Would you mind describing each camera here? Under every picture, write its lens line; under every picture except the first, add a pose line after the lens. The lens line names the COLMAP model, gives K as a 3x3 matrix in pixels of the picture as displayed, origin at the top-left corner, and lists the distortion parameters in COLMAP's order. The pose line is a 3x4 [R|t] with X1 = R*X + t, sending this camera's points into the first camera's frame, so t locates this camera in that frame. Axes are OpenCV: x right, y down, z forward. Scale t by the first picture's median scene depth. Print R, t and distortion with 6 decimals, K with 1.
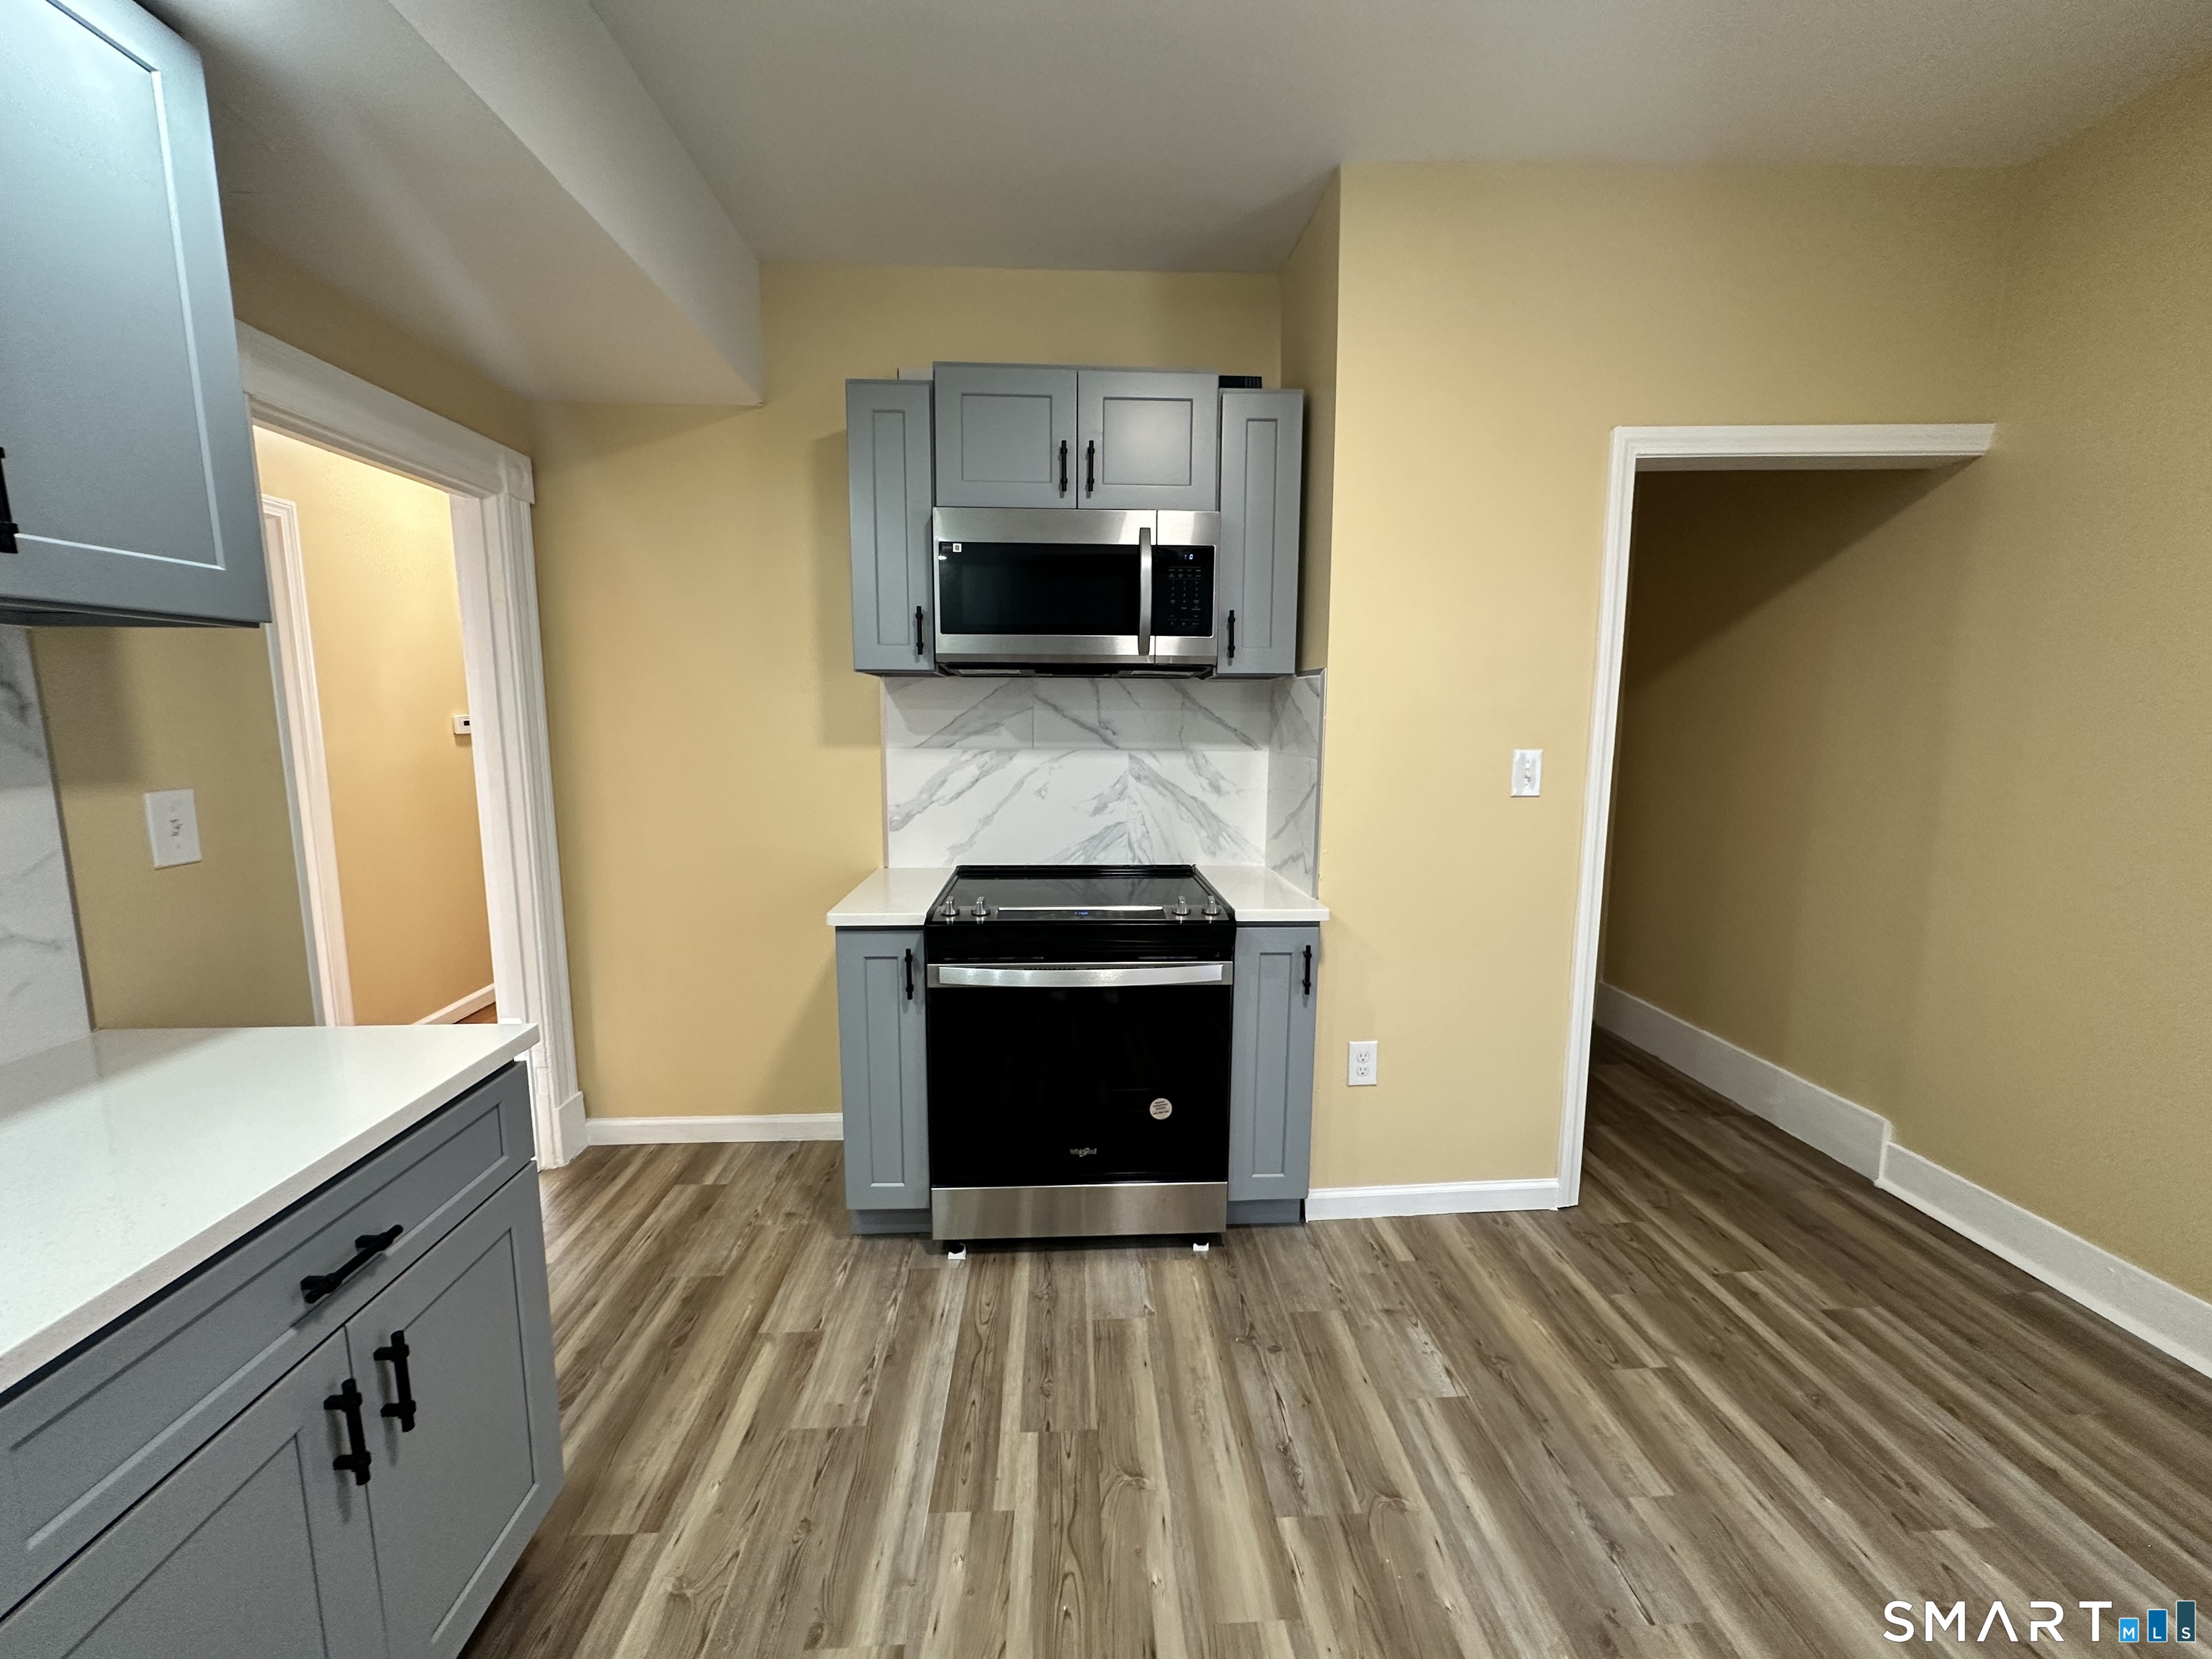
lens RADIAL K [[882.7, 0, 1104.0], [0, 882.7, 830.0], [0, 0, 1]] dist [-0.002536, -0.000095]
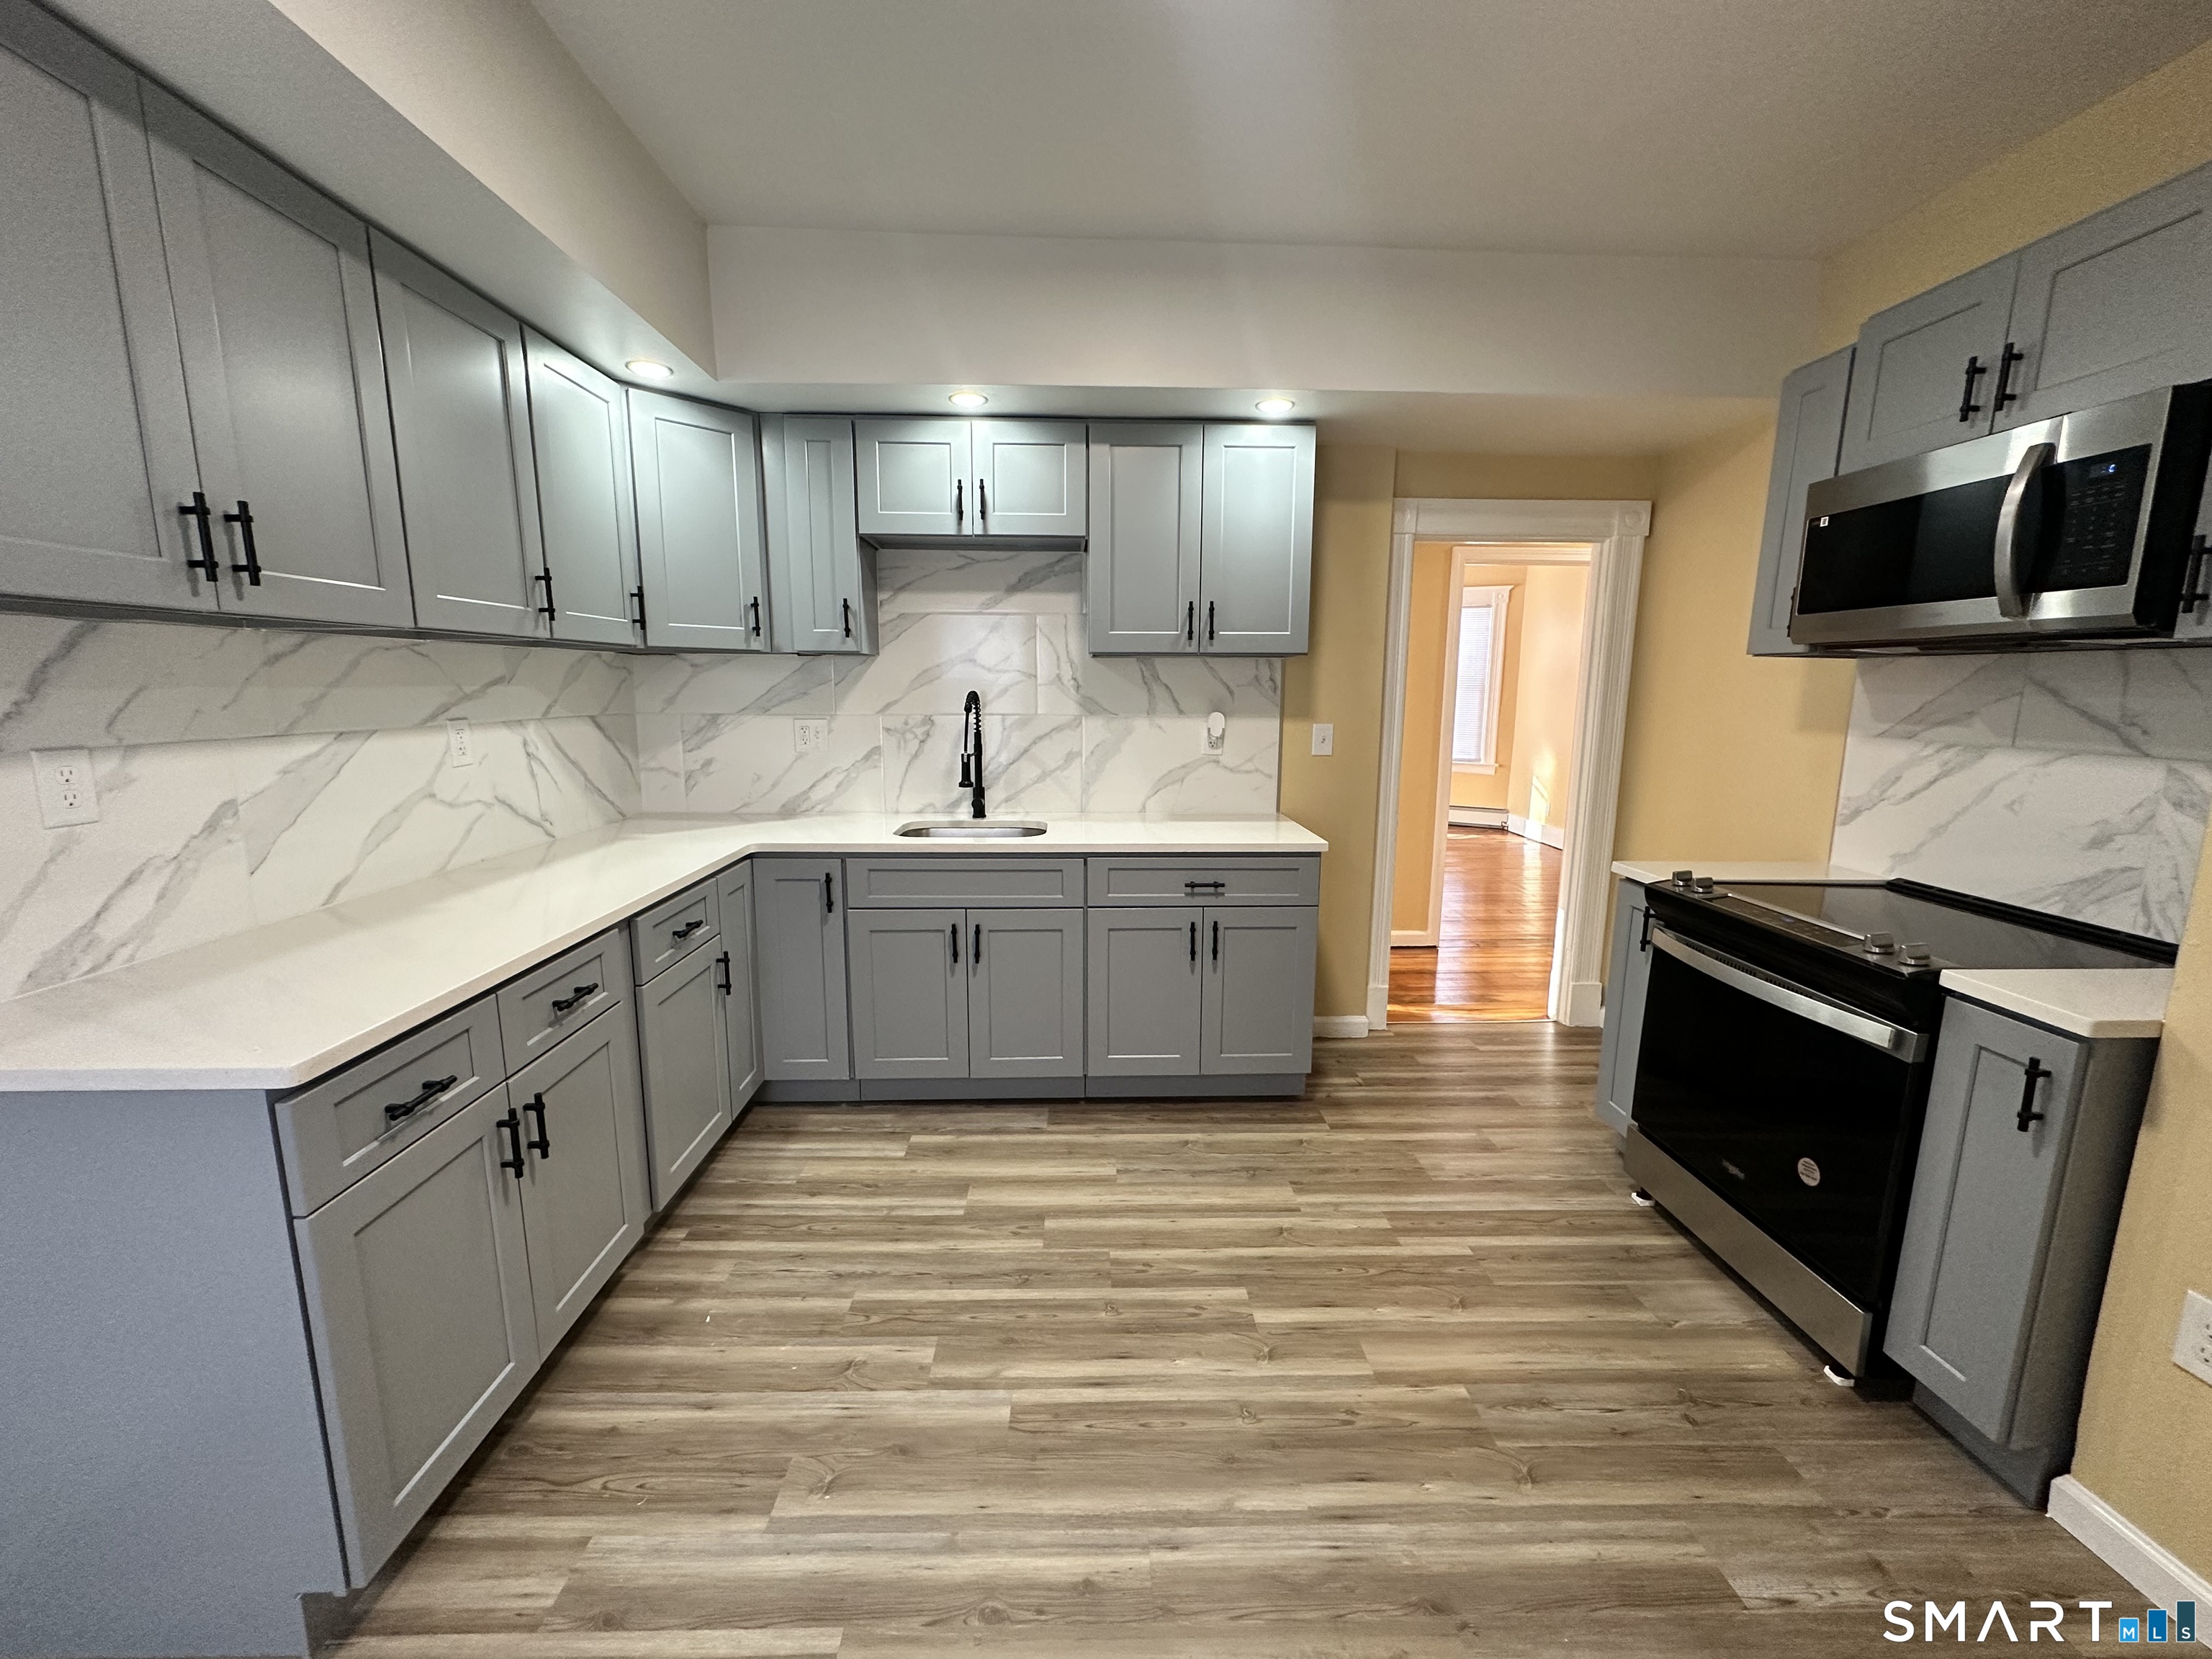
lens RADIAL K [[882.7, 0, 1100.1], [0, 882.7, 833.0], [0, 0, 1]] dist [-0.002536, -0.000095]
pose [[-0.027284, 0.162598, -0.986315, 0.837455], [-0.141983, 0.976049, 0.164833, -0.040011], [0.989493, 0.144537, -0.003544, 0.282653]]
